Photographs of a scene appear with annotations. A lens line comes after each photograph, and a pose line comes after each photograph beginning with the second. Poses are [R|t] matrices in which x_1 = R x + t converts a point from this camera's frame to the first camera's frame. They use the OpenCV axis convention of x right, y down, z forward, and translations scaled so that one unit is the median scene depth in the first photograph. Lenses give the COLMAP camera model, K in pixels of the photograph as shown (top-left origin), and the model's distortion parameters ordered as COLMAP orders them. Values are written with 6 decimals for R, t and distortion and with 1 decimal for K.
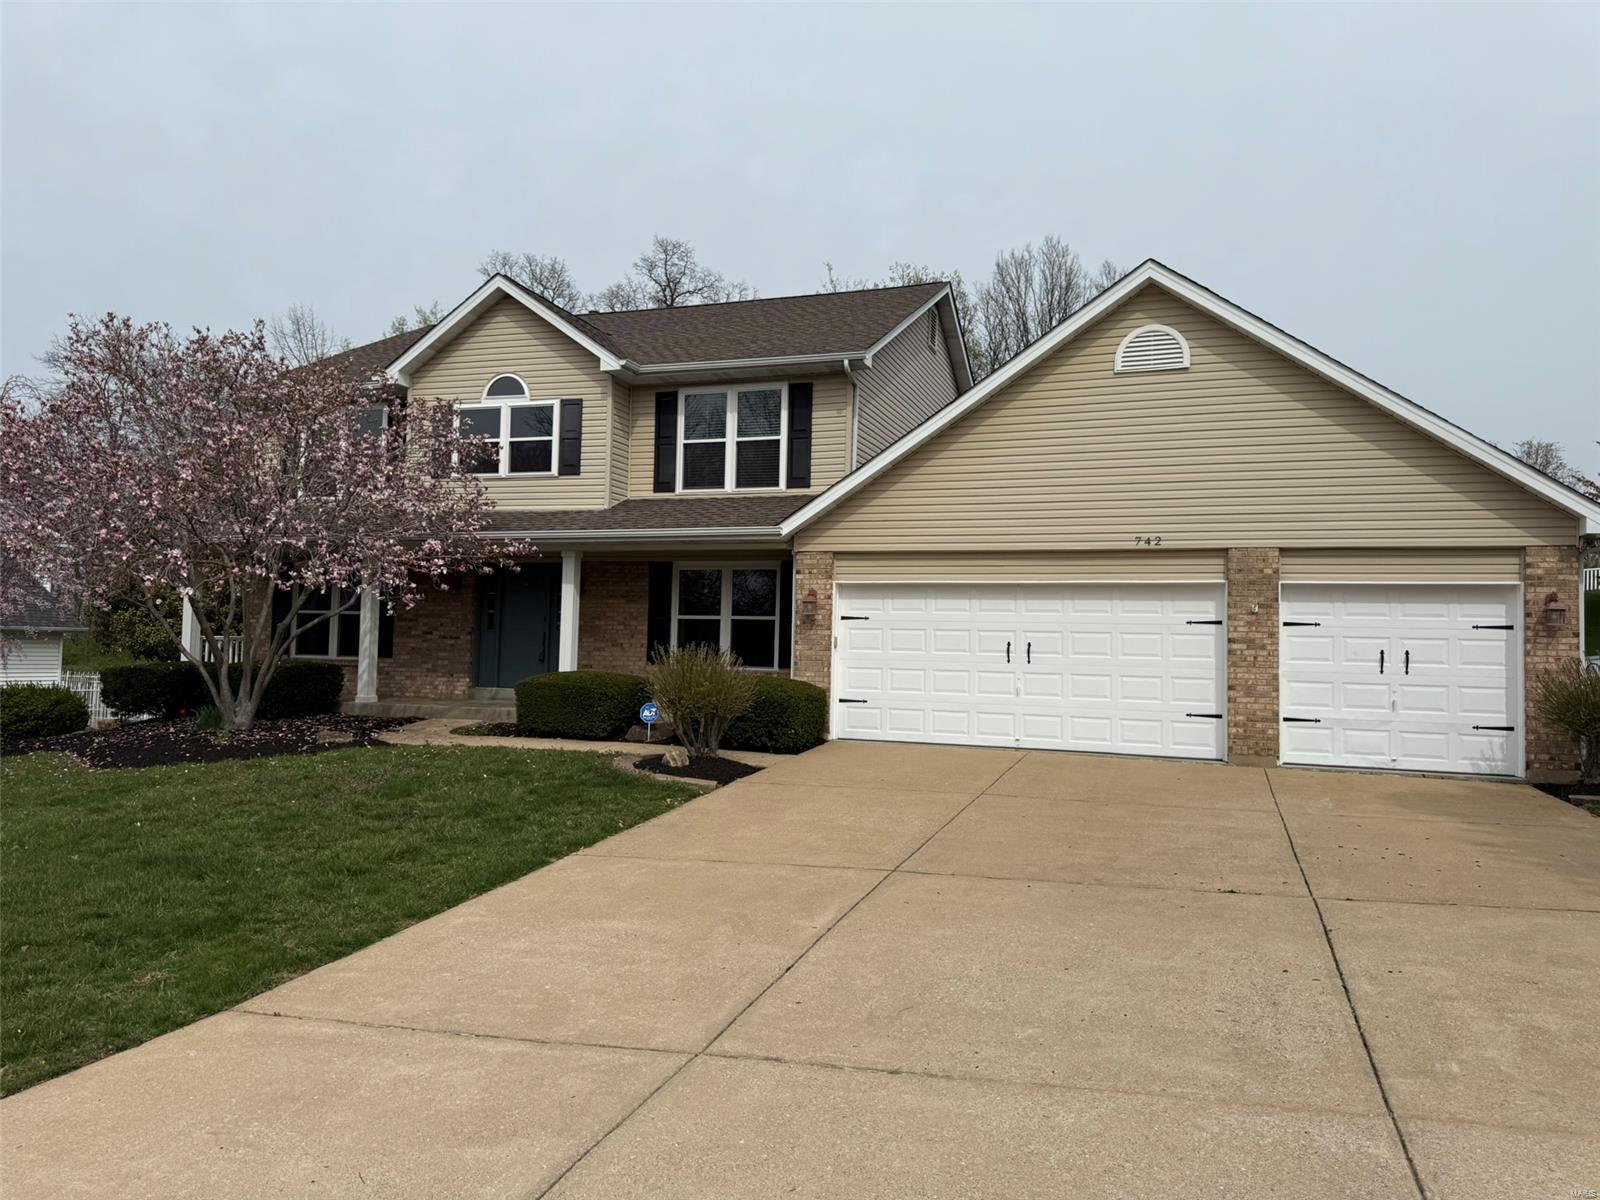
lens RADIAL K [[1118.3, 0, 802.7], [0, 1118.3, 591.7], [0, 0, 1]] dist [0.062236, -0.083198]
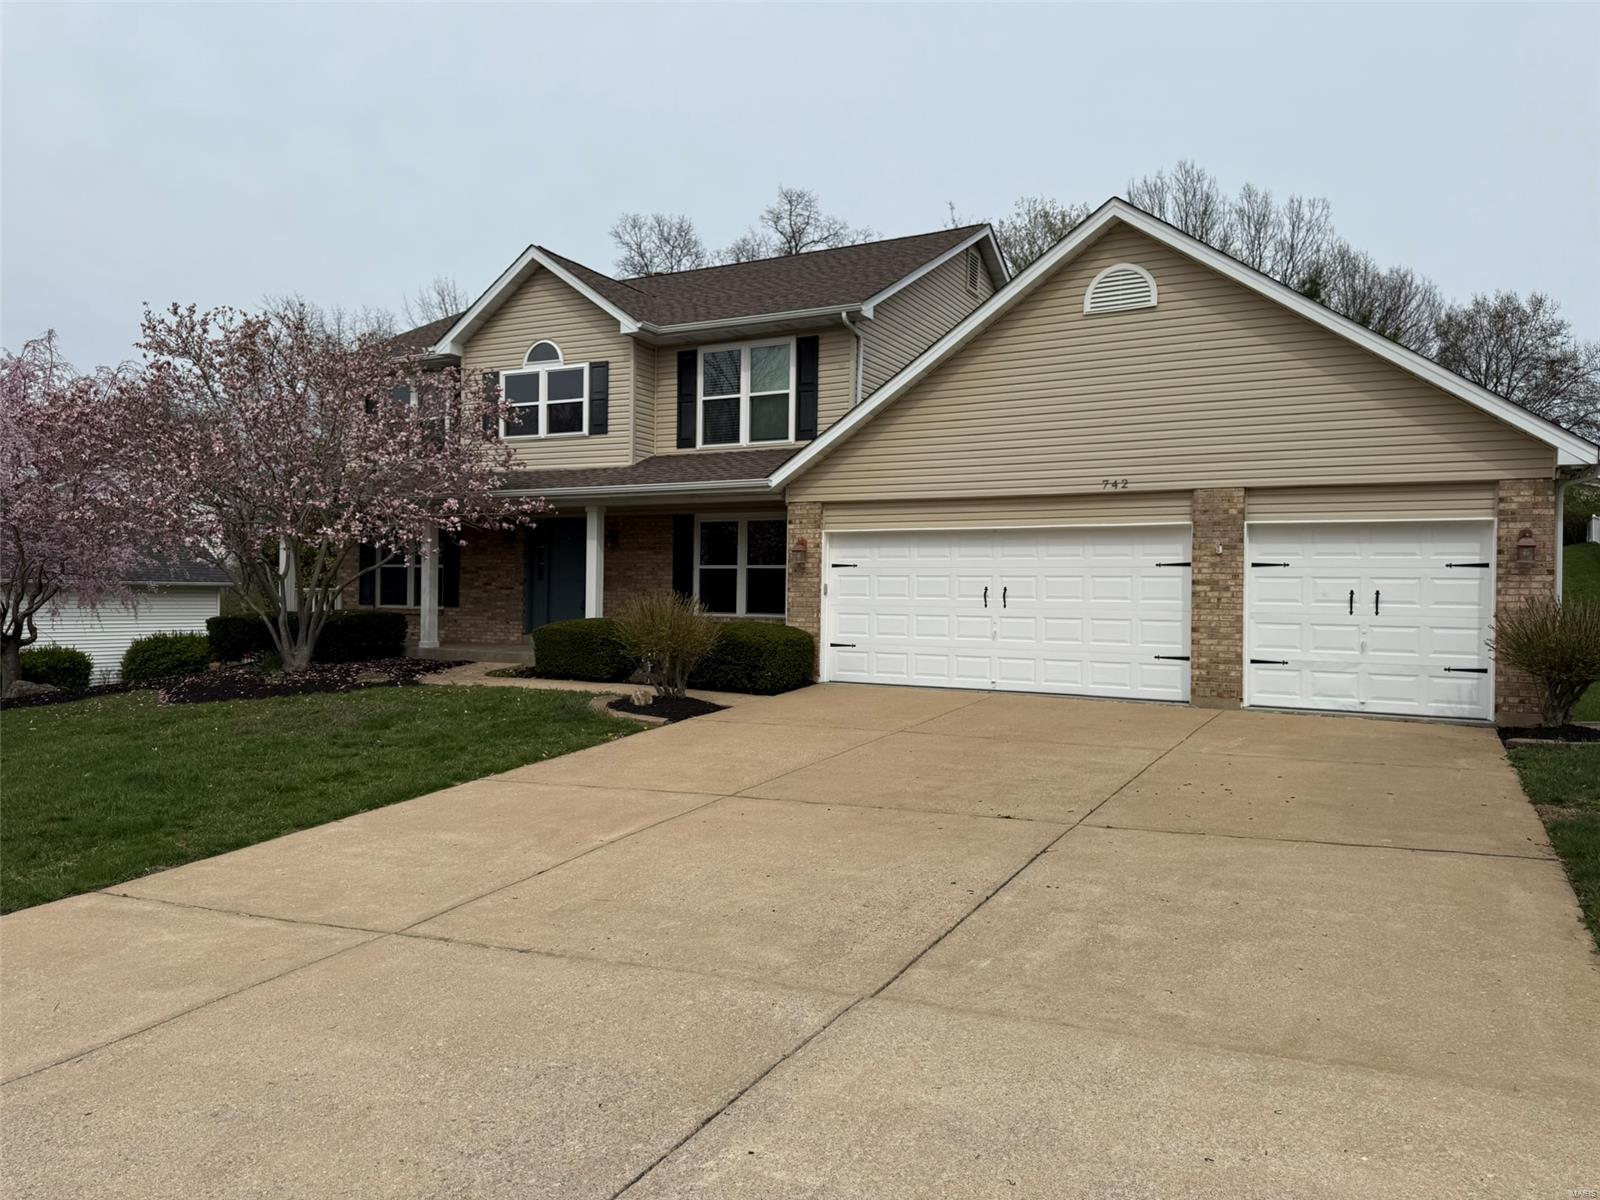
lens RADIAL K [[1117.9, 0, 806.5], [0, 1117.9, 599.5], [0, 0, 1]] dist [0.061244, -0.073449]
pose [[0.987867, -0.008998, -0.155043, 0.187194], [0.017134, 0.998540, 0.051219, 0.001486], [0.154356, -0.053254, 0.986579, -0.031847]]
